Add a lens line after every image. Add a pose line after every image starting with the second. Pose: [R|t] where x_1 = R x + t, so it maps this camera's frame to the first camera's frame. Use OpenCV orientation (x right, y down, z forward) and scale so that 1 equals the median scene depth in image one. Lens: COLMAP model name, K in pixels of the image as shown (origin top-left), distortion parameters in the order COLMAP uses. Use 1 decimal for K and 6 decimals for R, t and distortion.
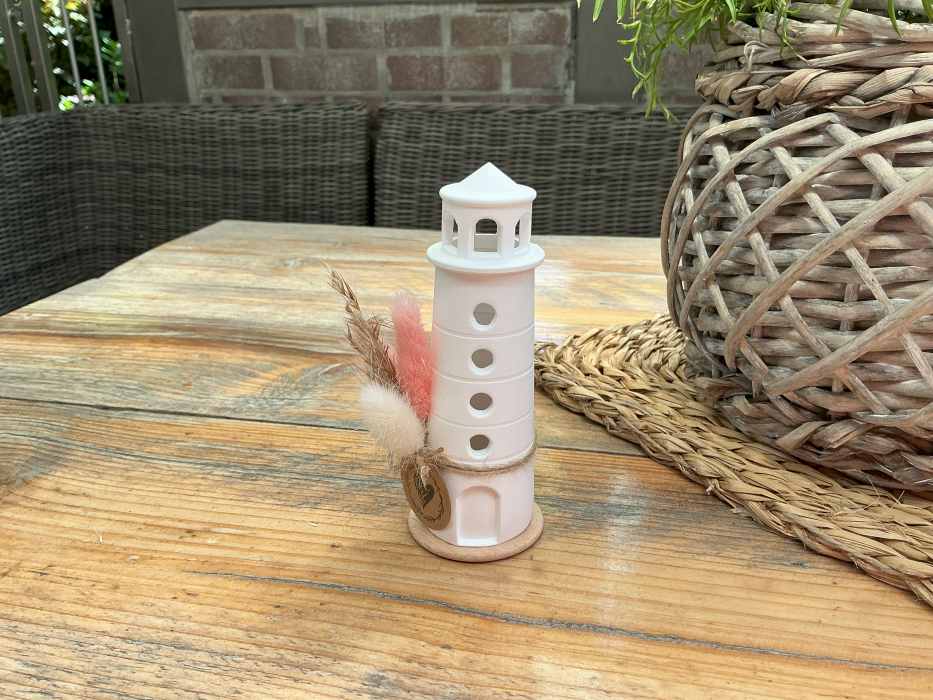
lens RADIAL K [[781.5, 0, 464.1], [0, 781.5, 347.7], [0, 0, 1]] dist [0.083374, -0.179936]
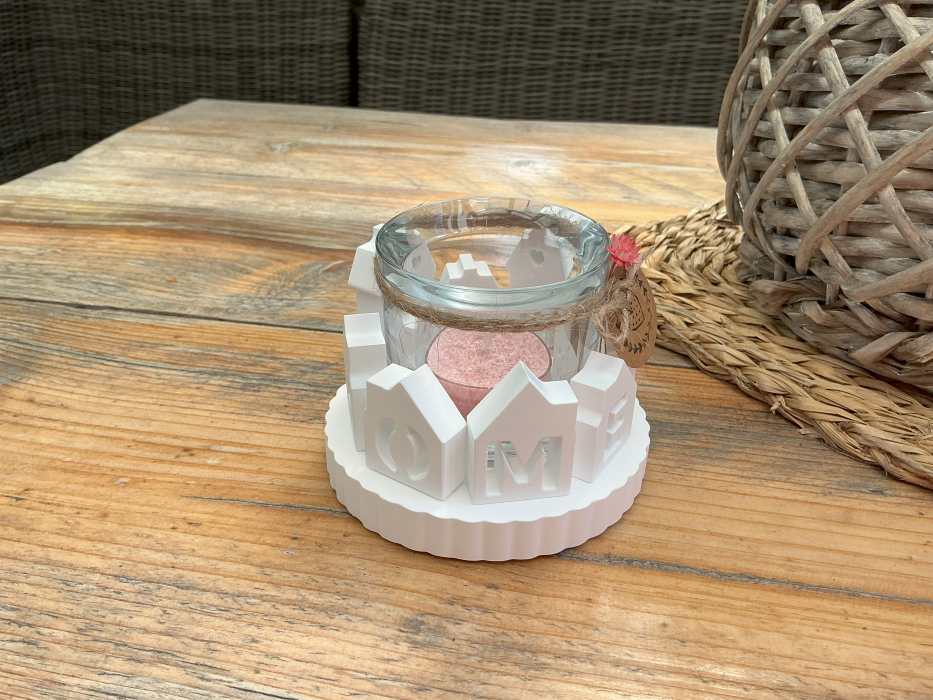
lens RADIAL K [[781.5, 0, 464.0], [0, 781.5, 350.3], [0, 0, 1]] dist [0.083374, -0.179936]
pose [[0.999552, 0.008777, 0.028612, -0.055229], [-0.012478, 0.991191, 0.131850, 0.003124], [-0.027203, -0.132147, 0.990857, 0.115705]]
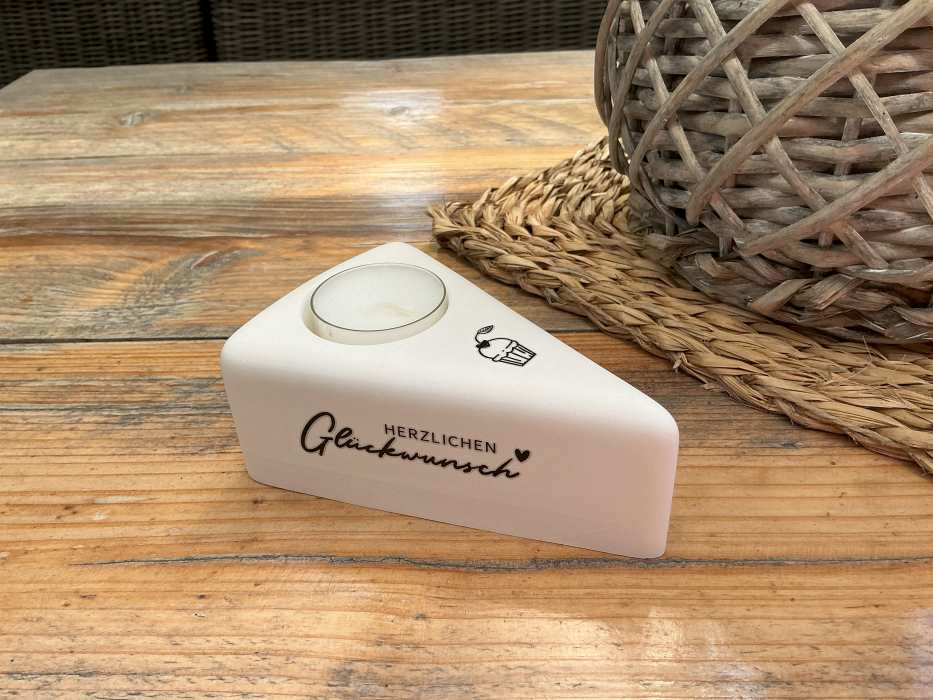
lens RADIAL K [[781.5, 0, 463.9], [0, 781.5, 349.5], [0, 0, 1]] dist [0.083374, -0.179936]
pose [[0.981711, -0.130960, 0.138180, -0.037557], [0.096688, 0.968210, 0.230696, -0.056177], [-0.163999, -0.213116, 0.963165, 0.169847]]
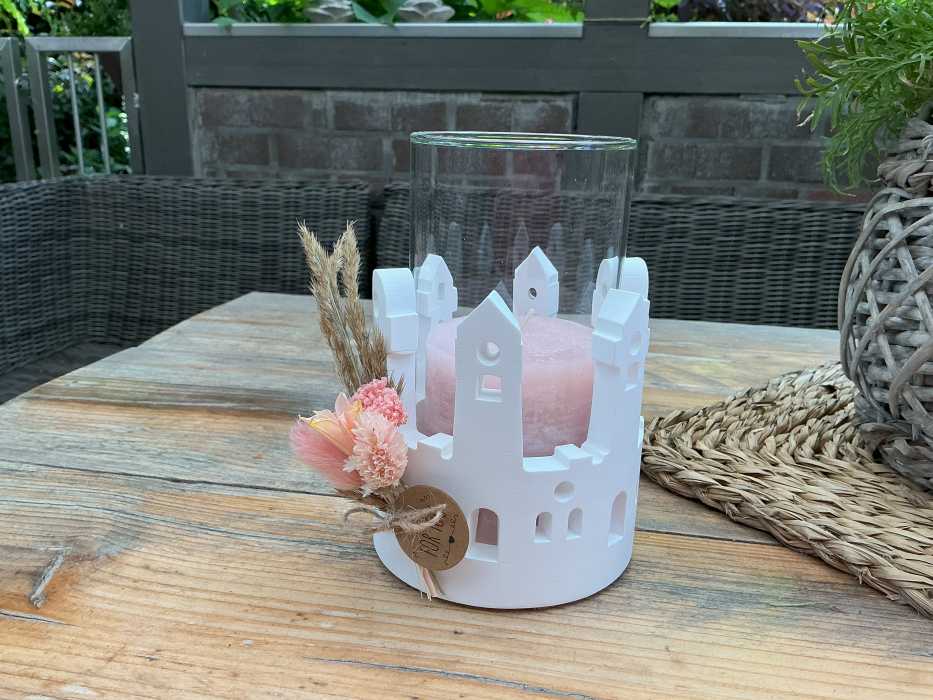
lens RADIAL K [[781.5, 0, 464.8], [0, 781.5, 344.7], [0, 0, 1]] dist [0.083374, -0.179936]
pose [[0.998838, 0.026852, 0.040028, -0.165794], [-0.022640, 0.994507, -0.102188, 0.002040], [-0.042552, 0.101163, 0.993959, 0.010975]]
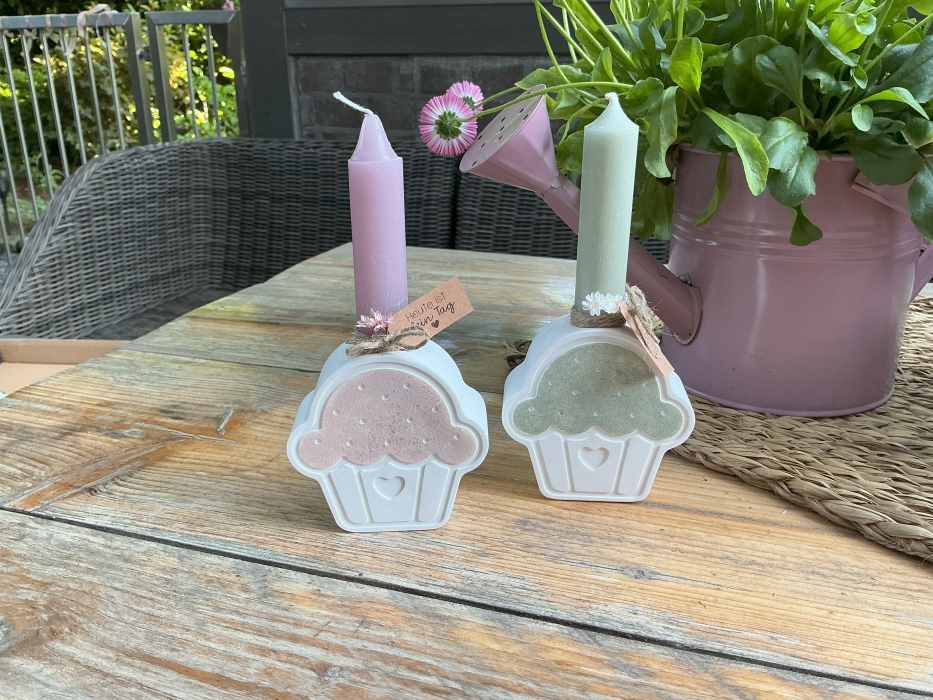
lens RADIAL K [[781.5, 0, 464.2], [0, 781.5, 340.5], [0, 0, 1]] dist [0.083374, -0.179936]
pose [[0.996626, 0.042854, -0.069997, -0.088875], [-0.046253, 0.997791, -0.047686, 0.086879], [0.067799, 0.050763, 0.996407, -0.398865]]
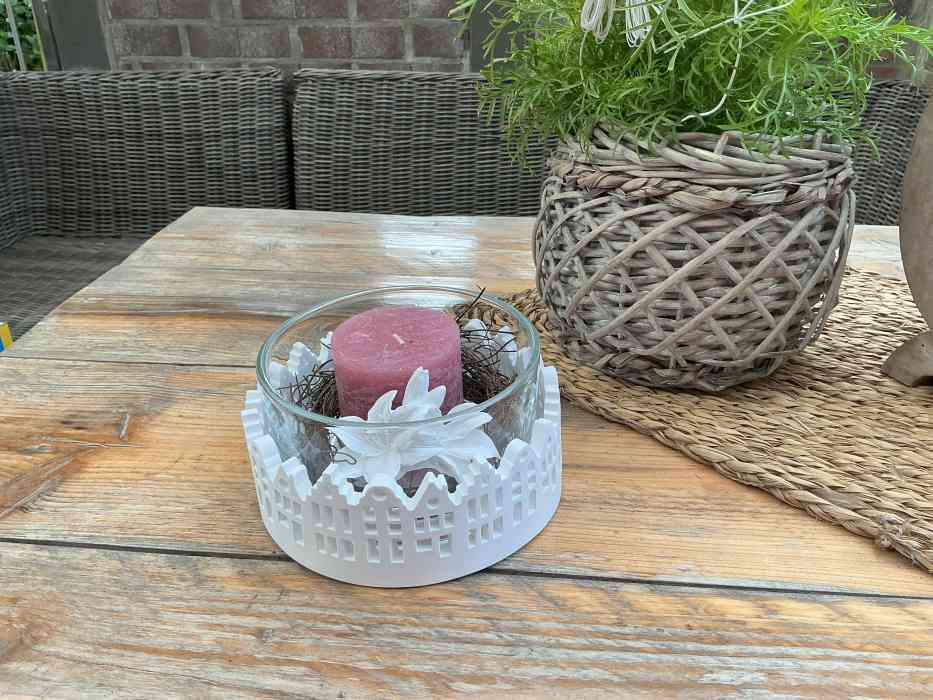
lens RADIAL K [[781.5, 0, 465.8], [0, 781.5, 346.4], [0, 0, 1]] dist [0.083374, -0.179936]
pose [[0.991206, -0.048939, 0.122945, -0.106825], [0.037836, 0.995125, 0.091075, -0.089127], [-0.126803, -0.085623, 0.988226, -0.664732]]
